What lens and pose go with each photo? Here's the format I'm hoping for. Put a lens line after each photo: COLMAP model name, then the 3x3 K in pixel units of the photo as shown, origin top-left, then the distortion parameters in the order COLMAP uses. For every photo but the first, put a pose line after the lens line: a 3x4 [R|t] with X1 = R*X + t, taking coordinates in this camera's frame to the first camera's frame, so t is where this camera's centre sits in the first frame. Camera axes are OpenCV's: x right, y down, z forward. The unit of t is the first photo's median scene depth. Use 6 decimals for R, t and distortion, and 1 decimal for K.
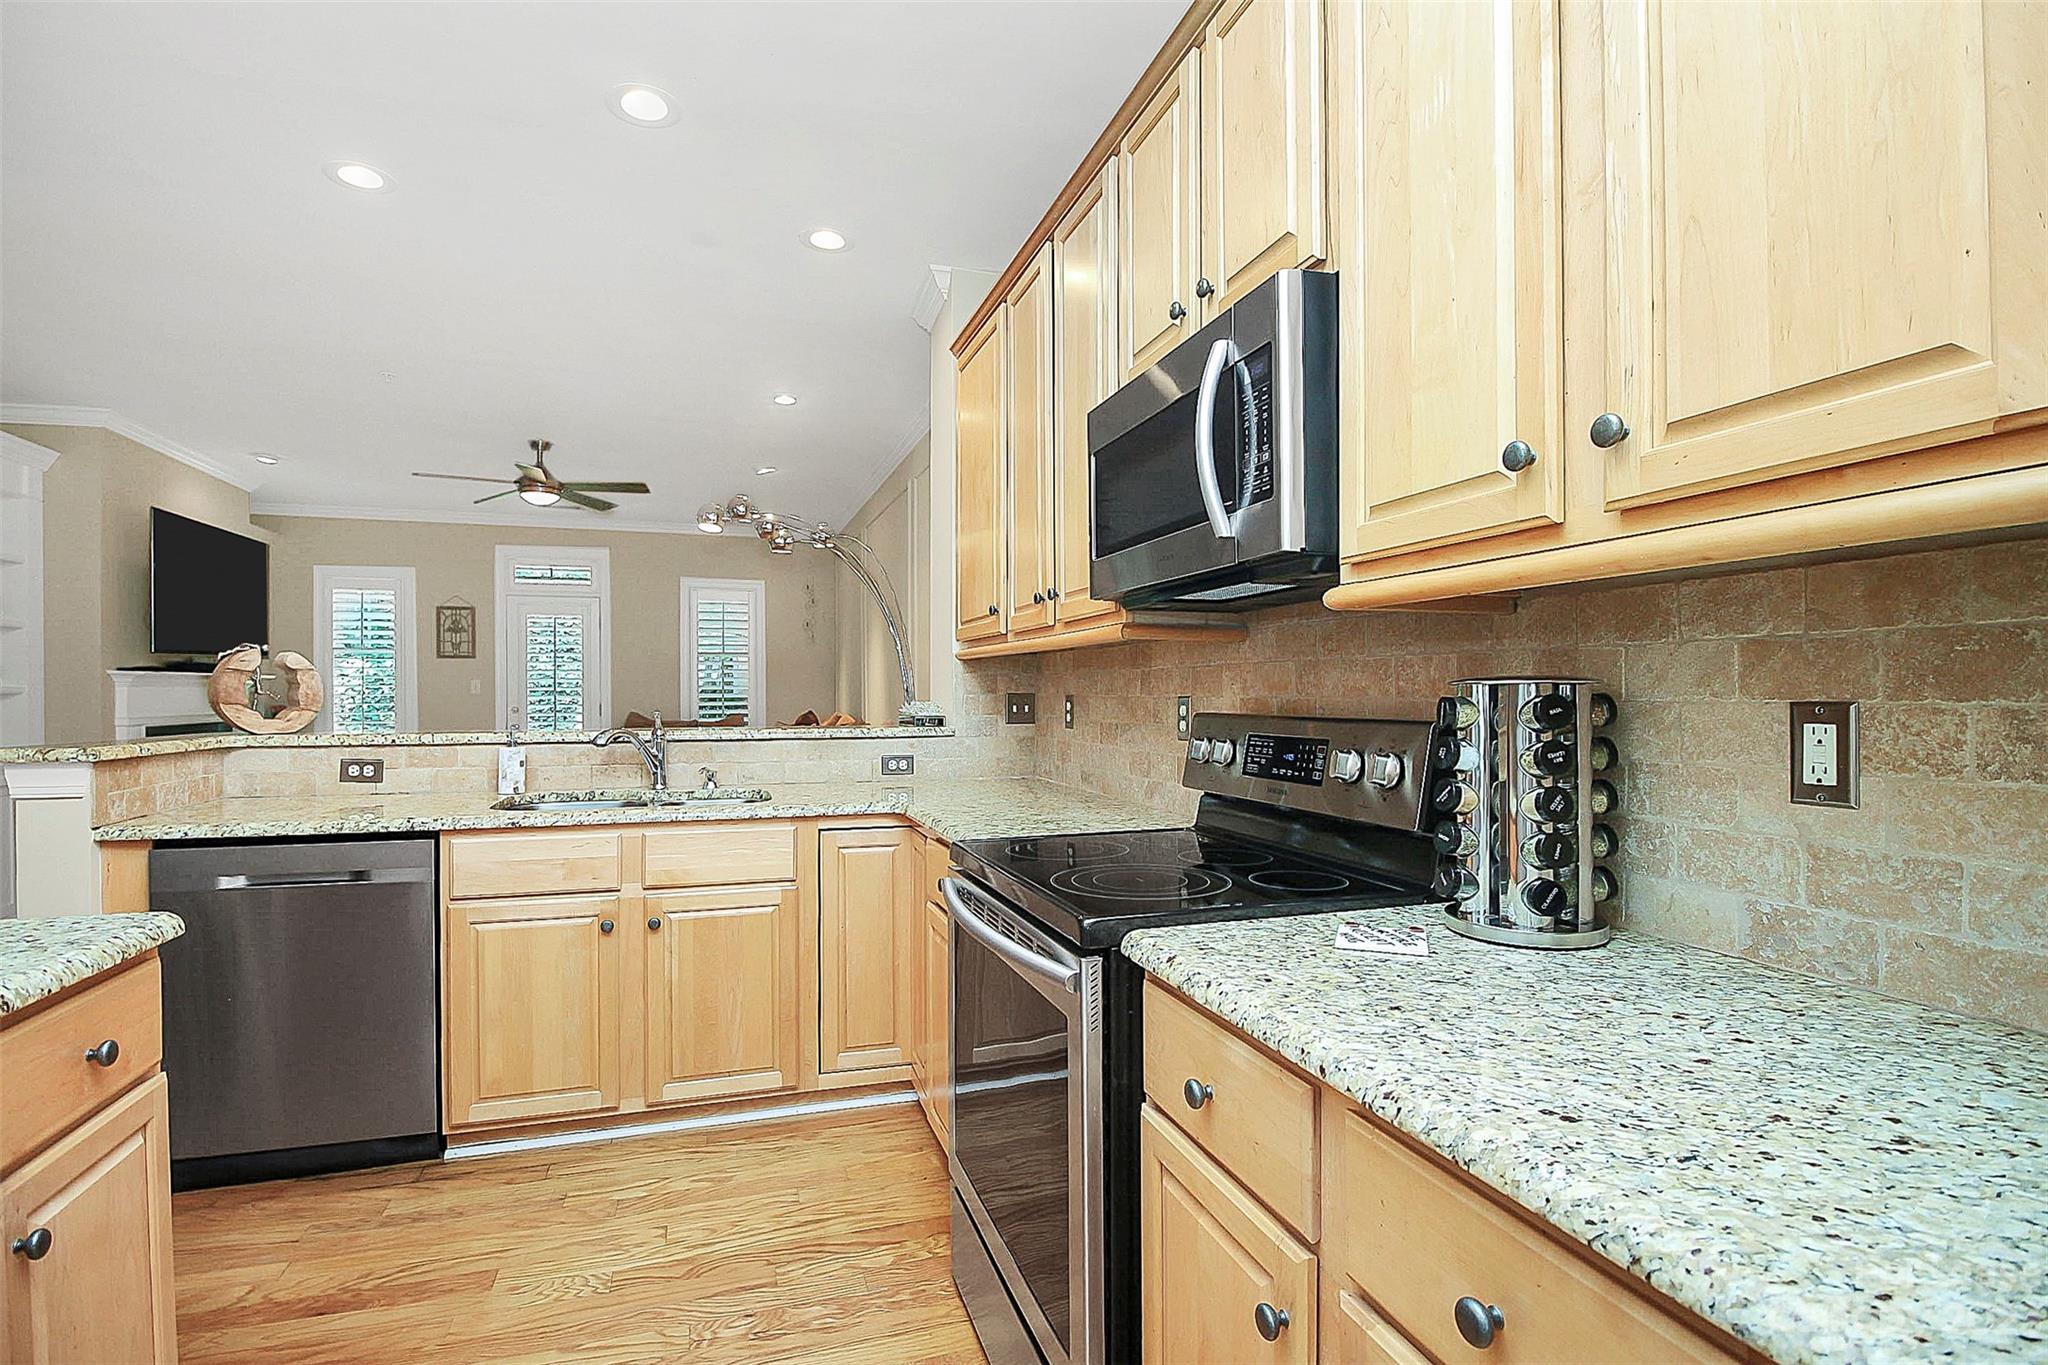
lens RADIAL K [[967.4, 0, 1022.4], [0, 967.4, 693.4], [0, 0, 1]] dist [-0.001092, -0.012812]
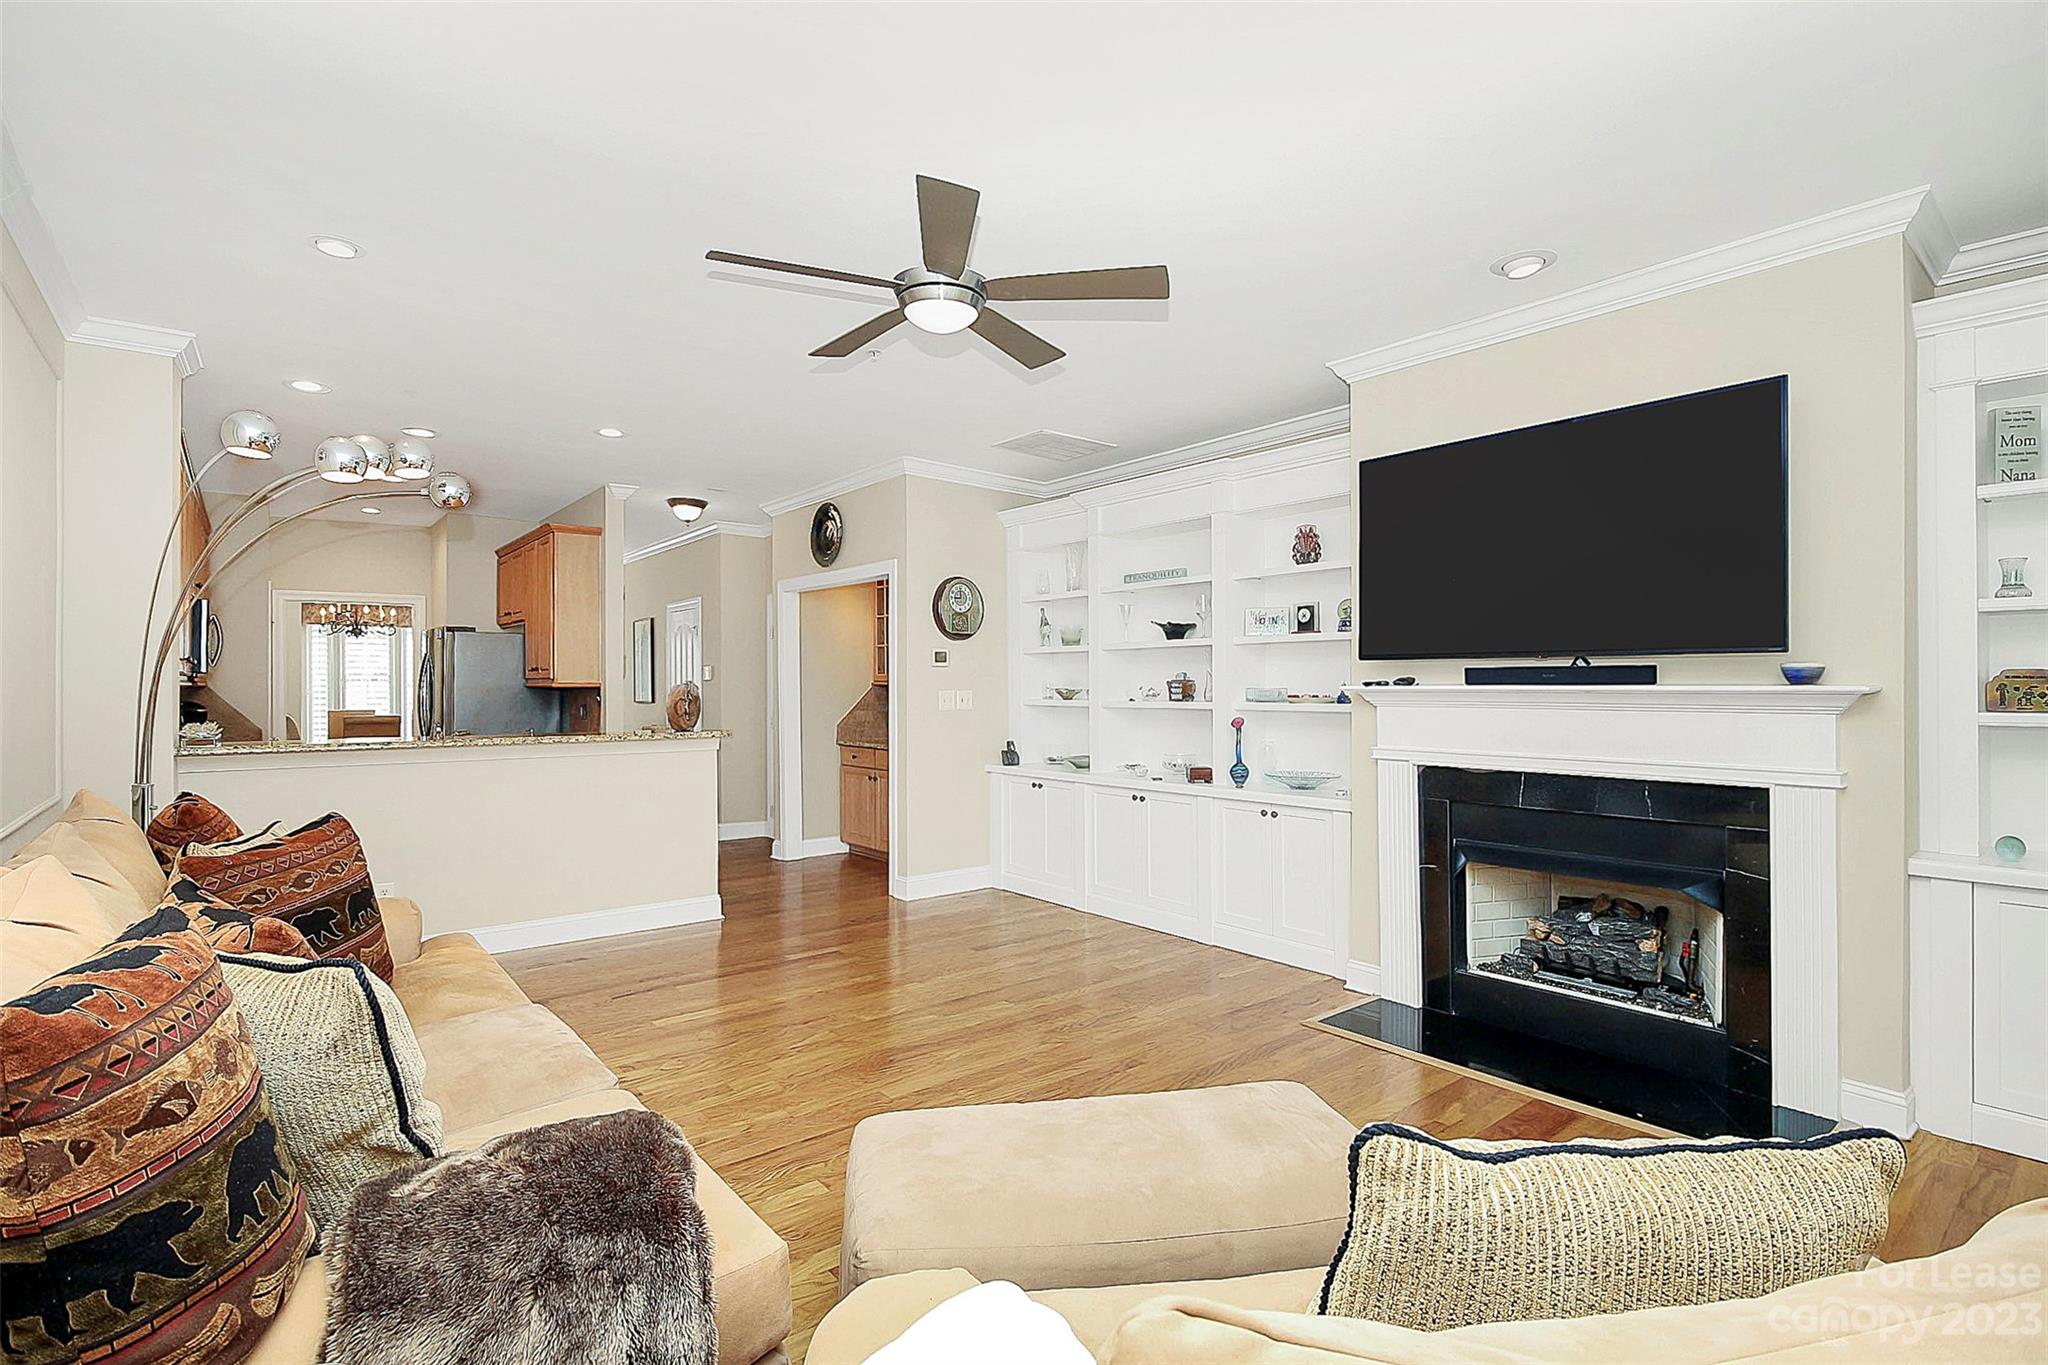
lens RADIAL K [[961.3, 0, 1015.4], [0, 961.3, 673.5], [0, 0, 1]] dist [0.002774, -0.012000]
pose [[-0.934469, -0.000375, -0.356045, -0.732292], [0.002779, 0.999961, -0.008347, -0.050572], [0.356034, -0.008789, -0.934432, 2.920137]]
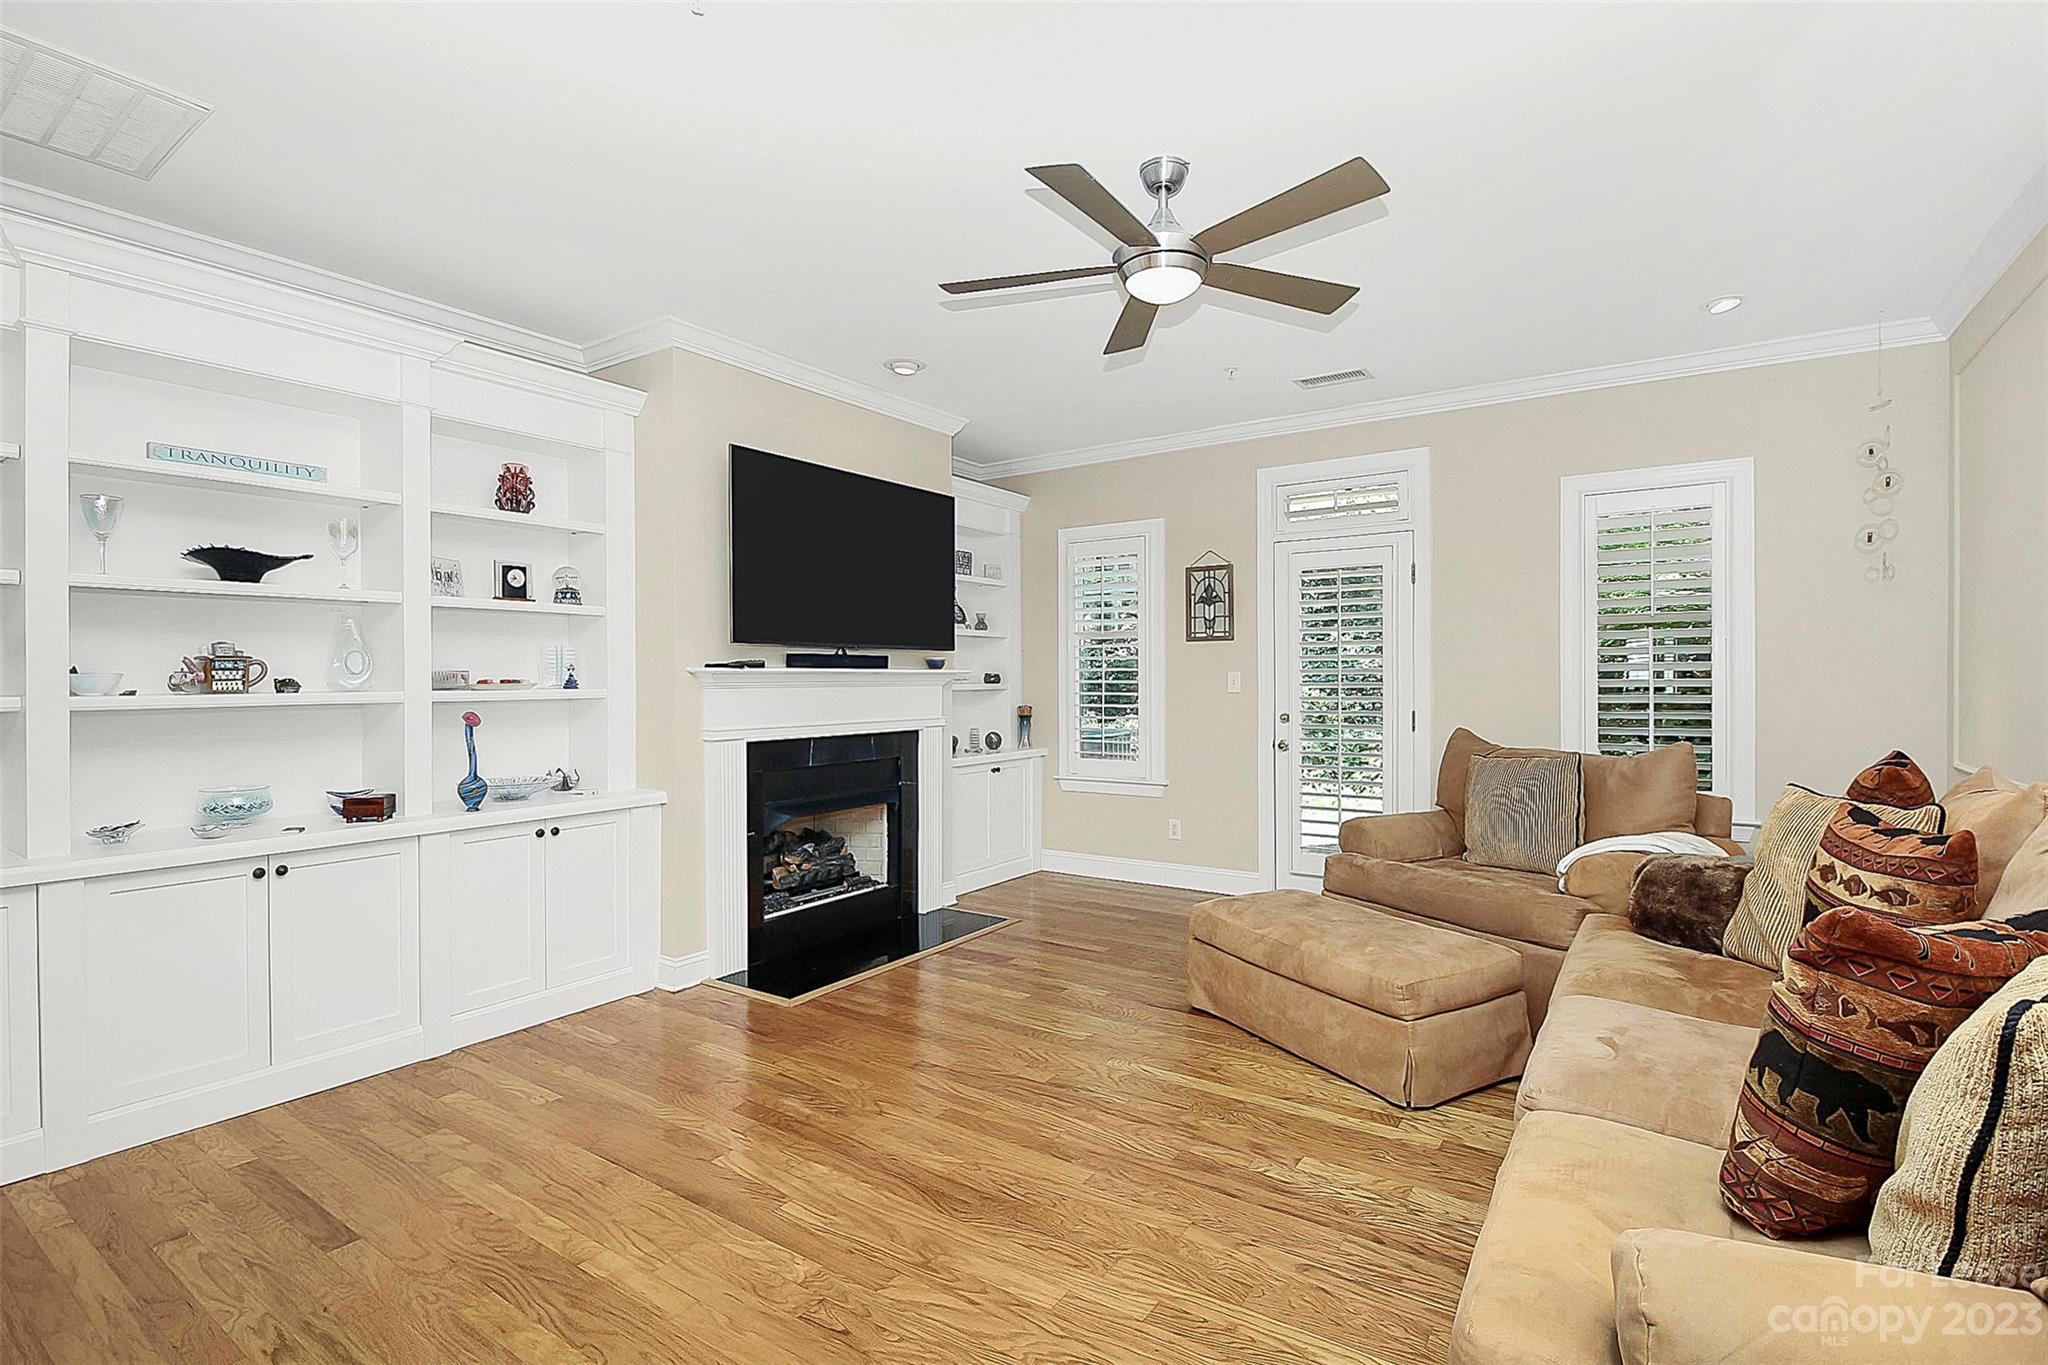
lens RADIAL K [[961.3, 0, 1015.4], [0, 961.3, 673.5], [0, 0, 1]] dist [0.002774, -0.012000]
pose [[0.606908, -0.004382, -0.794760, -0.353918], [0.000314, 0.999986, -0.005273, -0.027626], [0.794772, 0.002951, 0.606901, 1.327833]]
